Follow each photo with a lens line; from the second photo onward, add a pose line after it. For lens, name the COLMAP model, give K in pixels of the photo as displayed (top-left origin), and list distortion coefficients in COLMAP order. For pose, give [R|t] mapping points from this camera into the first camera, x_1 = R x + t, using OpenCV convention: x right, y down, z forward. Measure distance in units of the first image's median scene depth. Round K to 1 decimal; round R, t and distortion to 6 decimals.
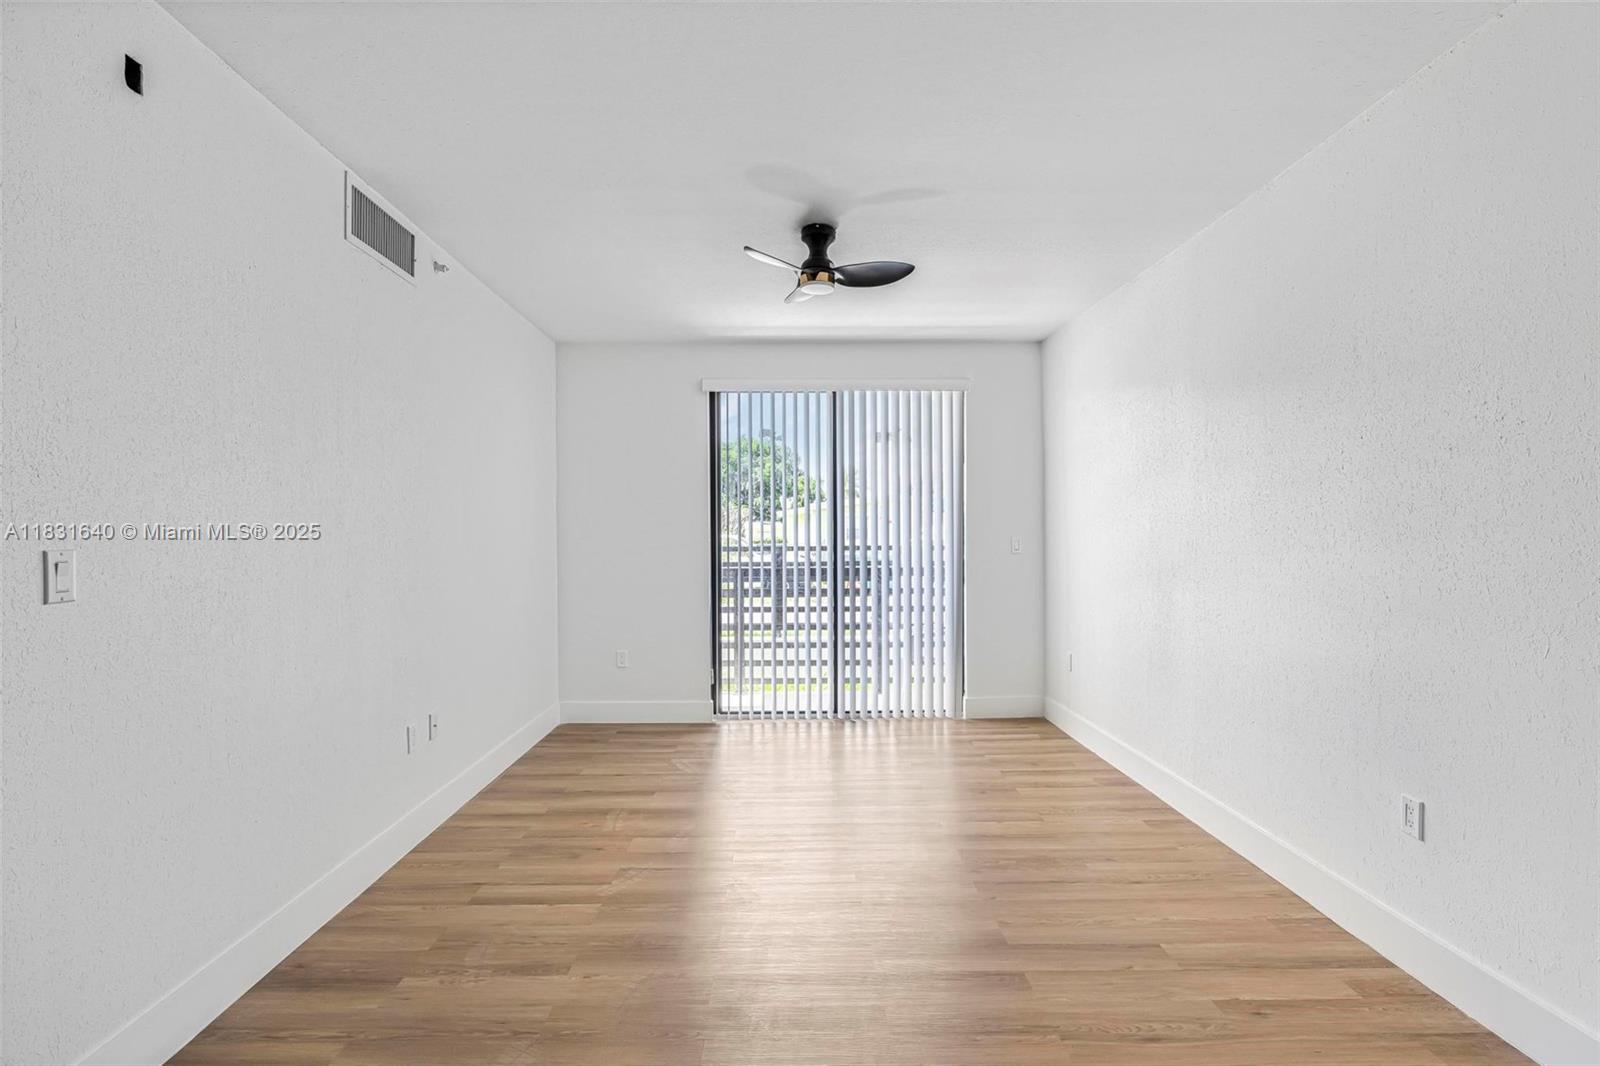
lens RADIAL K [[779.6, 0, 804.8], [0, 779.6, 534.7], [0, 0, 1]] dist [-0.012786, 0.011449]
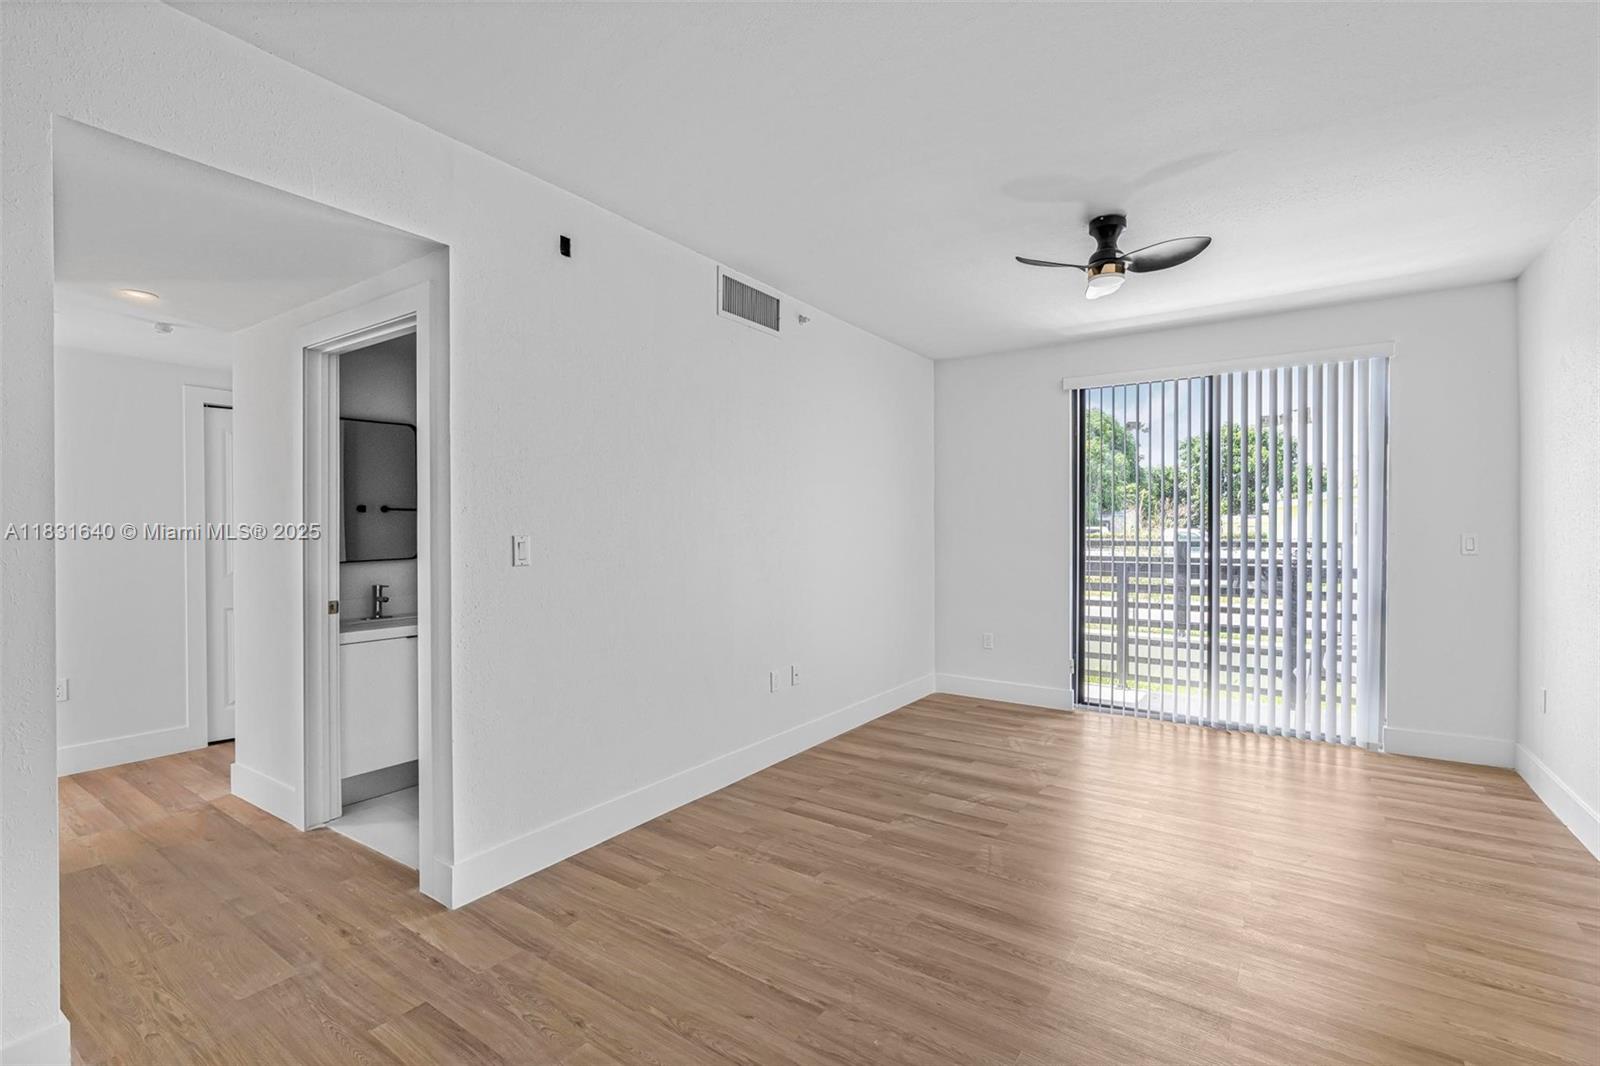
lens RADIAL K [[727.8, 0, 809.5], [0, 727.8, 534.3], [0, 0, 1]] dist [-0.000247, 0.001096]
pose [[0.816720, 0.010044, -0.576947, 0.159749], [-0.005167, 0.999936, 0.010093, -0.000658], [0.577012, -0.005262, 0.816719, 0.014953]]
